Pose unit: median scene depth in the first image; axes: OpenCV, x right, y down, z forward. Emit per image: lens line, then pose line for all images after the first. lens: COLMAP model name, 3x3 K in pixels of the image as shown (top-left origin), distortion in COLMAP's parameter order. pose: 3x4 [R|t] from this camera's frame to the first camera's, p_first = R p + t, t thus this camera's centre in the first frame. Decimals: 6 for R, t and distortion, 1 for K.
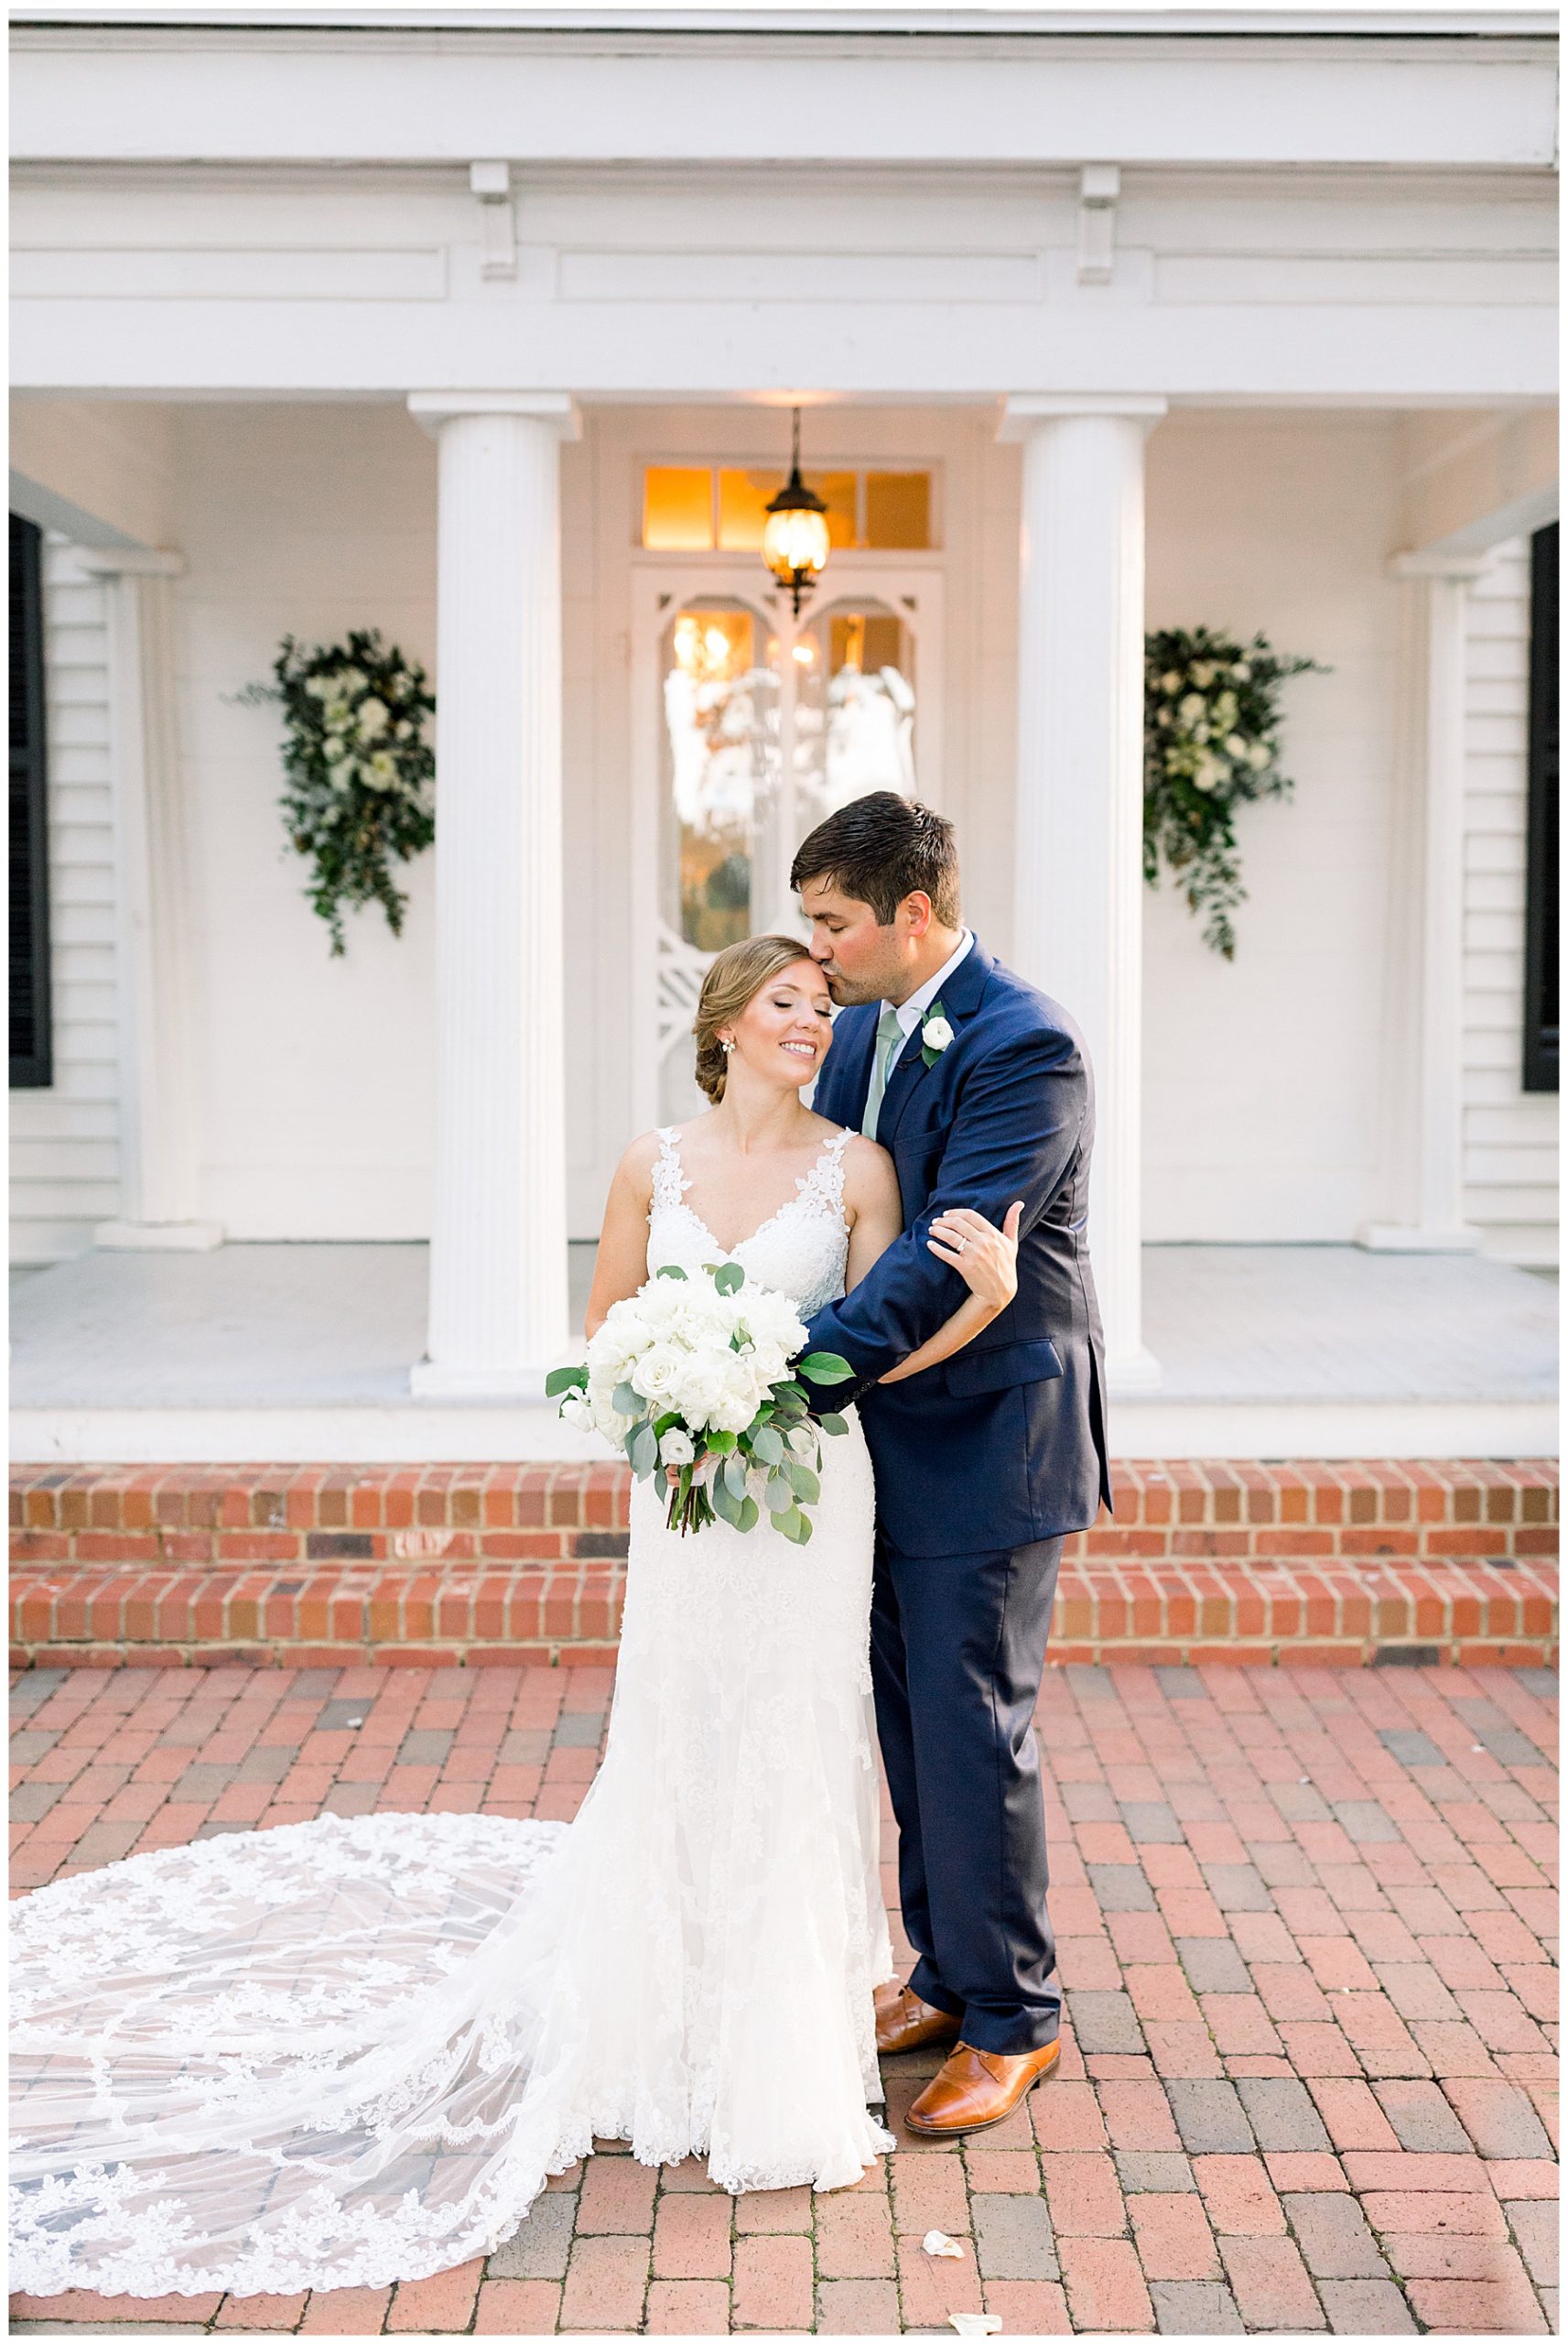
lens RADIAL K [[2099.0, 0, 786.5], [0, 2099.0, 1088.2], [0, 0, 1]] dist [0.002029, 0.007033]
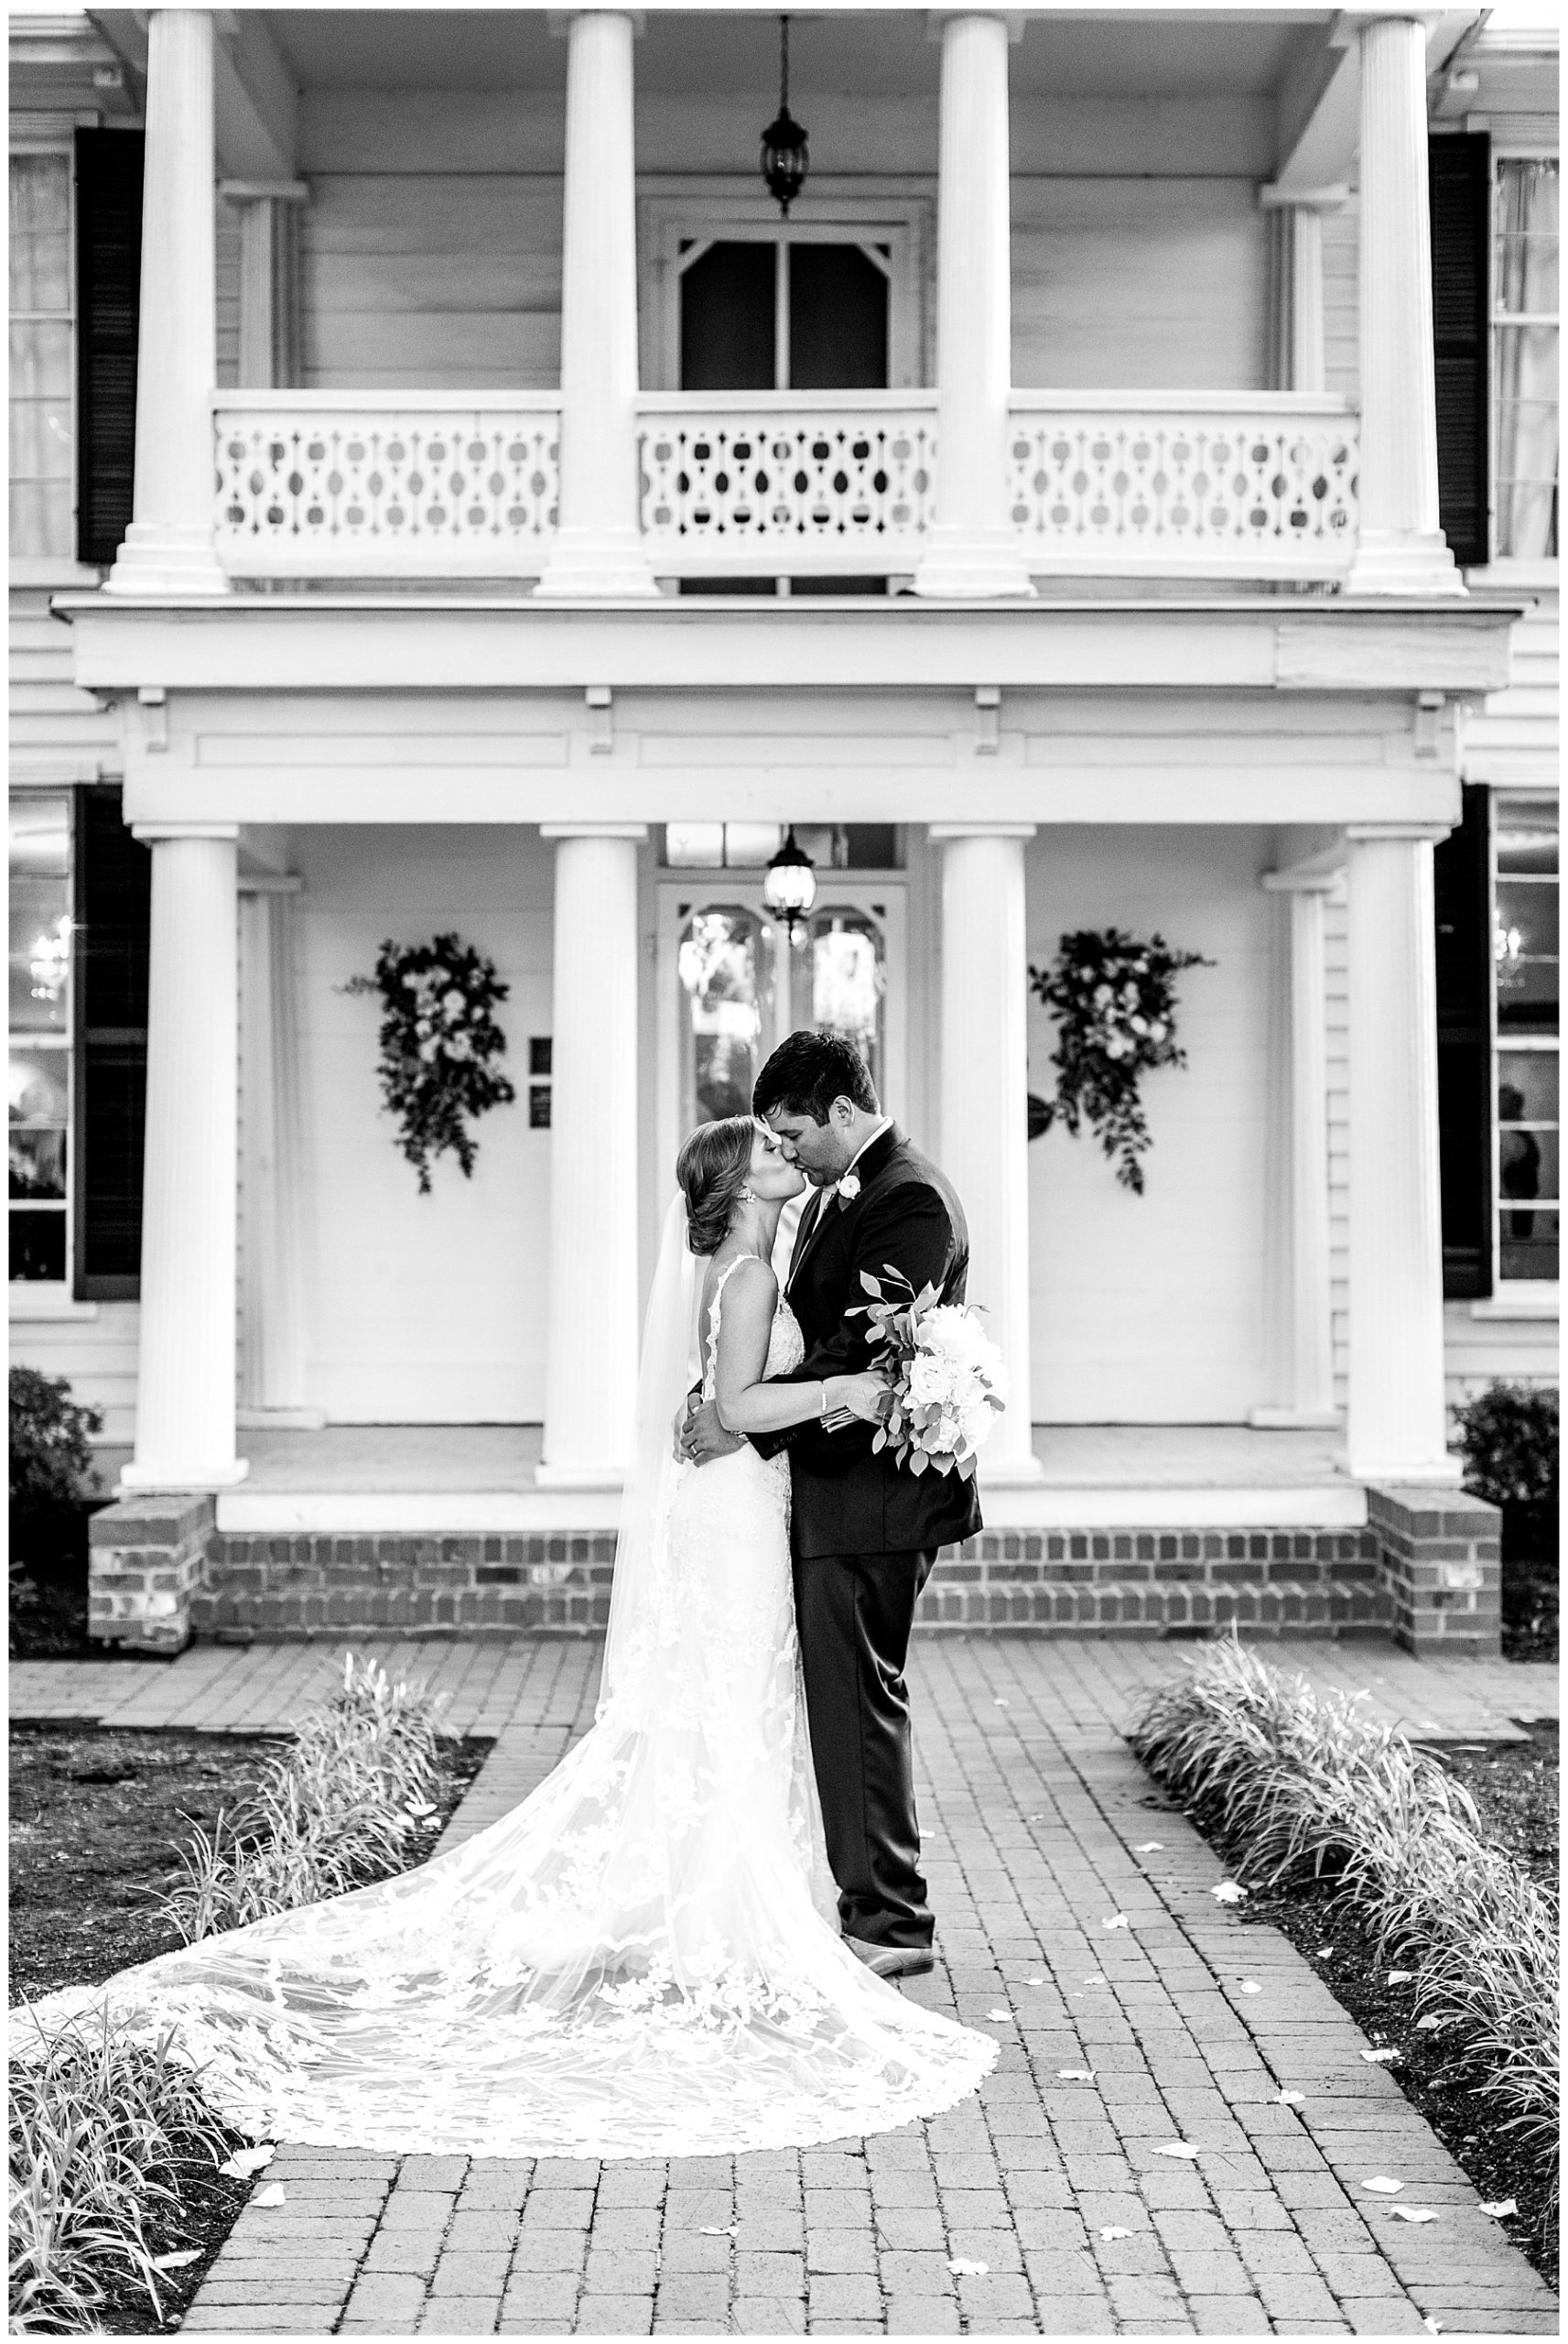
lens RADIAL K [[5880.7, 0, 716.2], [0, 5880.7, 1387.9], [0, 0, 1]] dist [-0.168220, -0.015198]
pose [[0.999991, -0.003238, 0.002715, -0.064598], [0.003335, 0.999333, -0.036364, 0.237155], [-0.002595, 0.036373, 0.999335, -3.267728]]
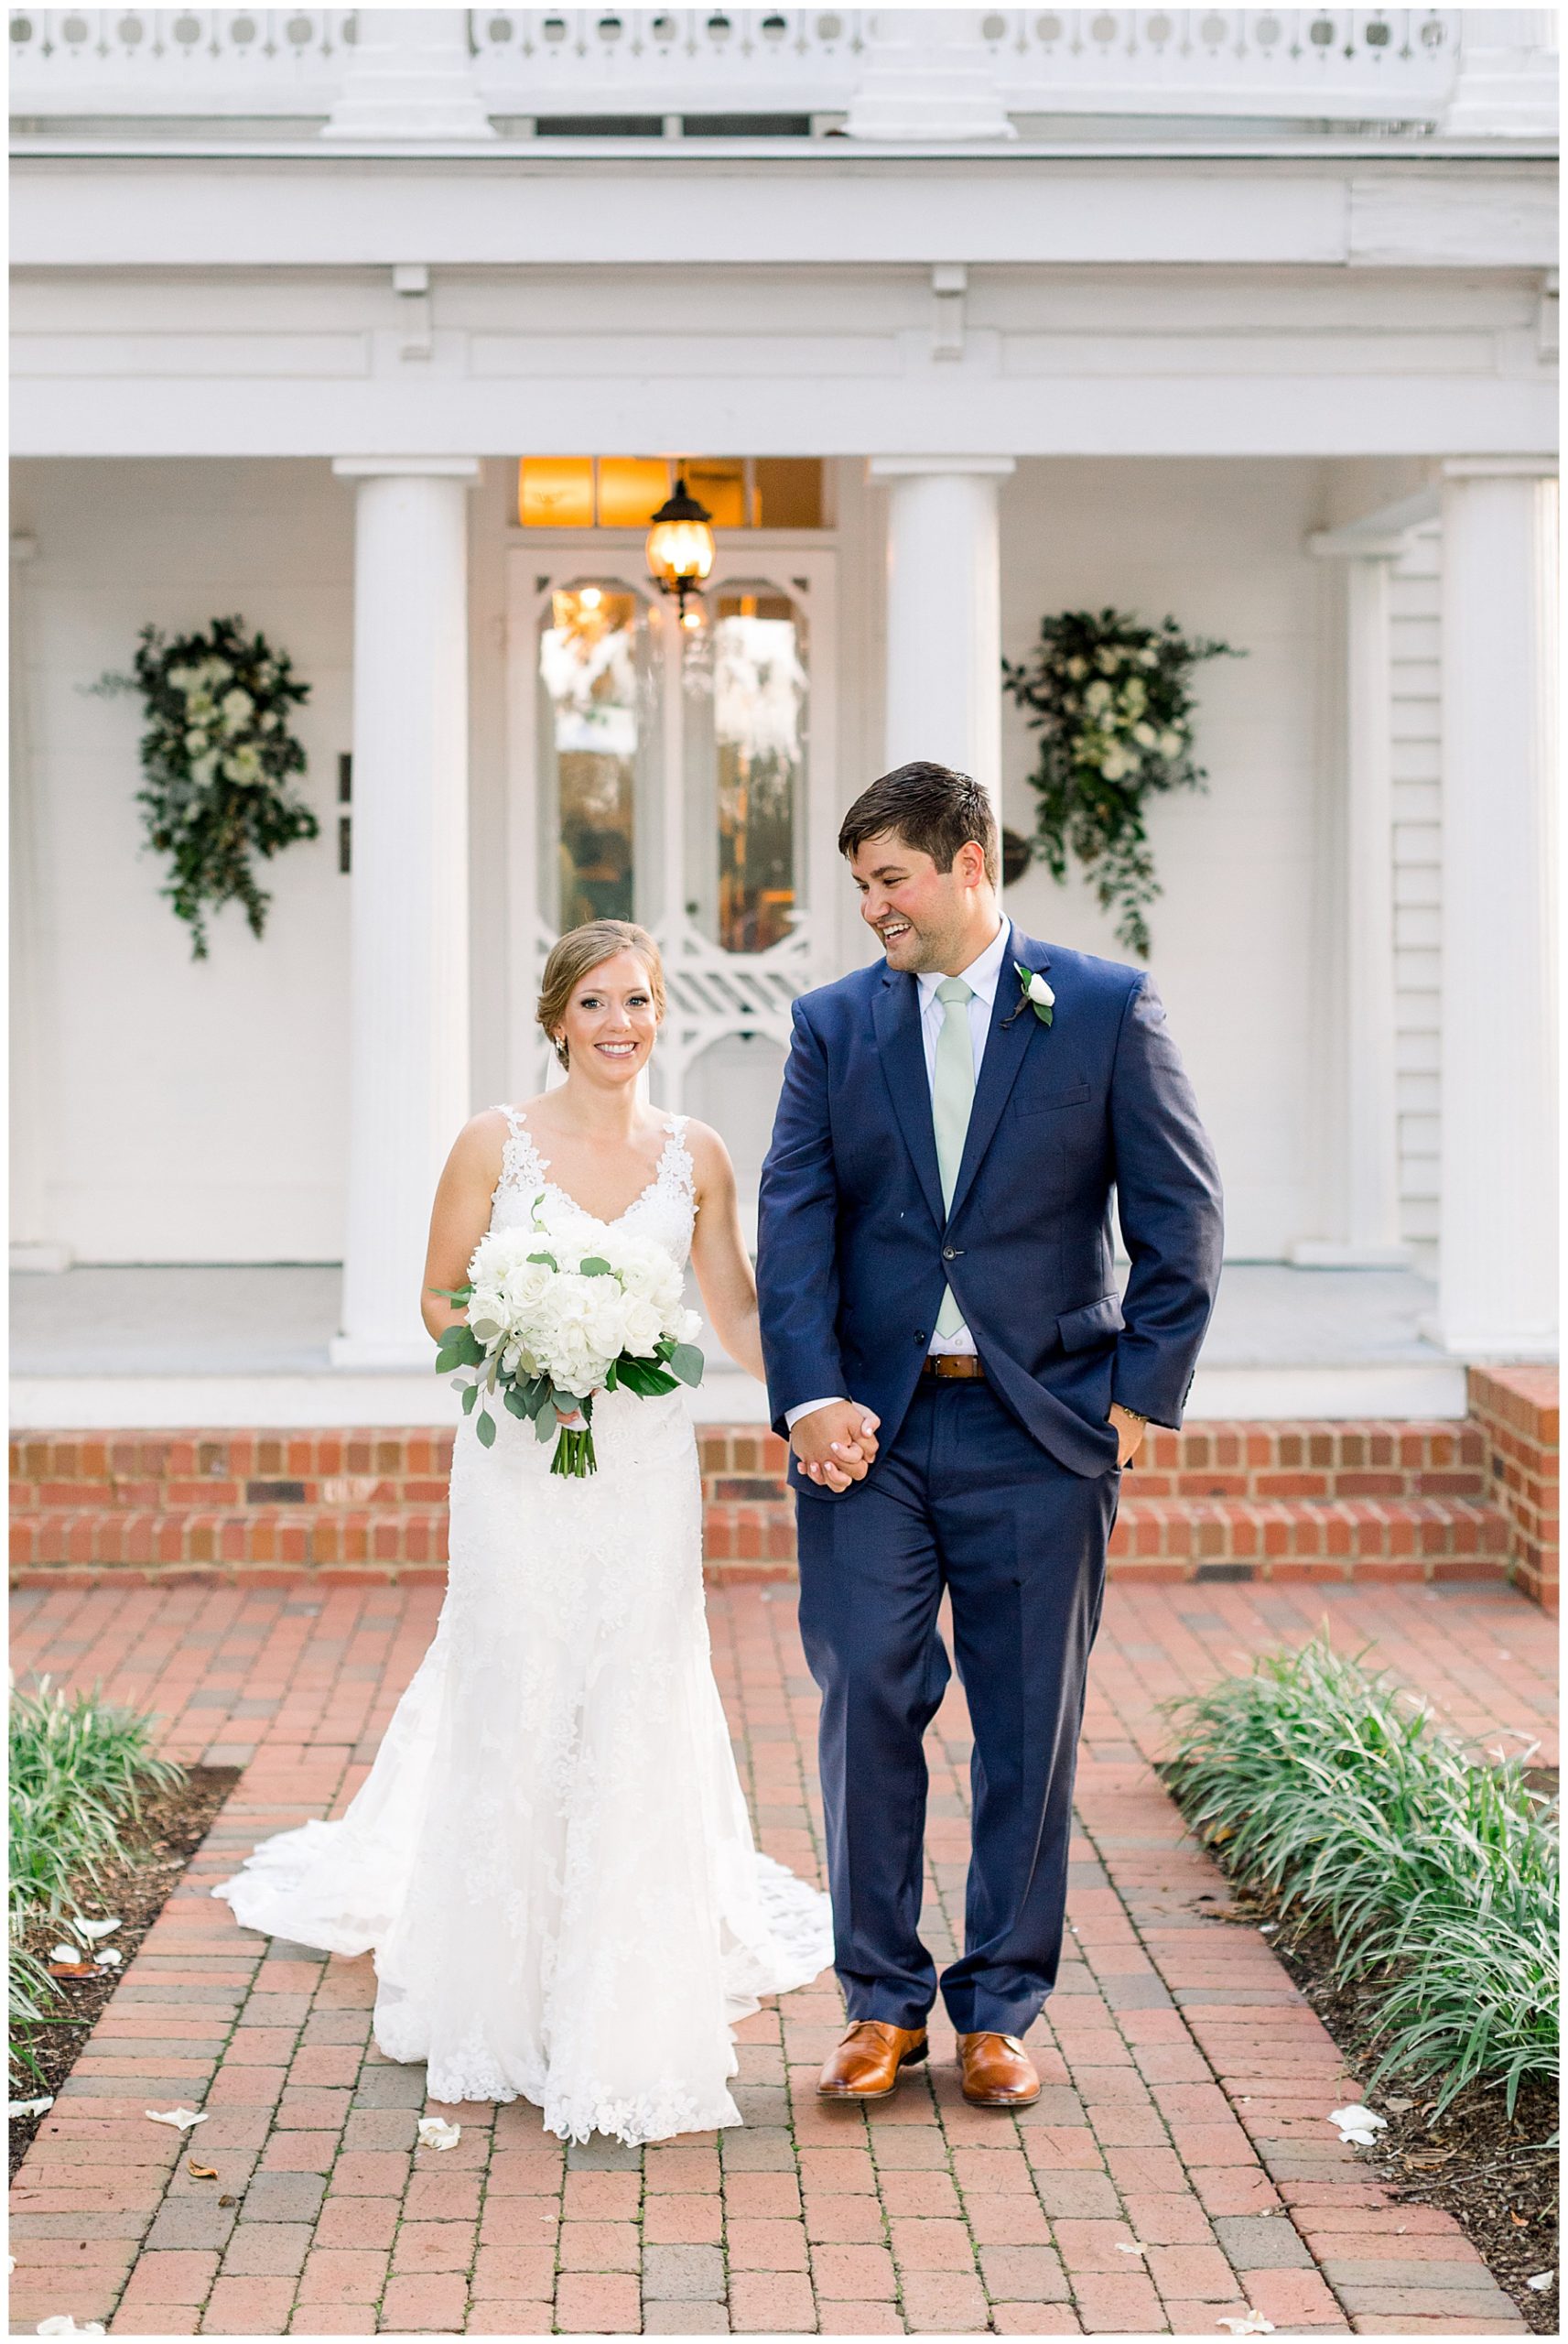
lens RADIAL K [[5131.2, 0, 703.6], [0, 5131.2, 1165.6], [0, 0, 1]] dist [-0.035589, 0.036432]
pose [[0.999952, -0.005062, 0.008441, -0.008289], [0.005210, 0.999832, -0.017587, 0.093700], [-0.008351, 0.017631, 0.999810, -1.713646]]
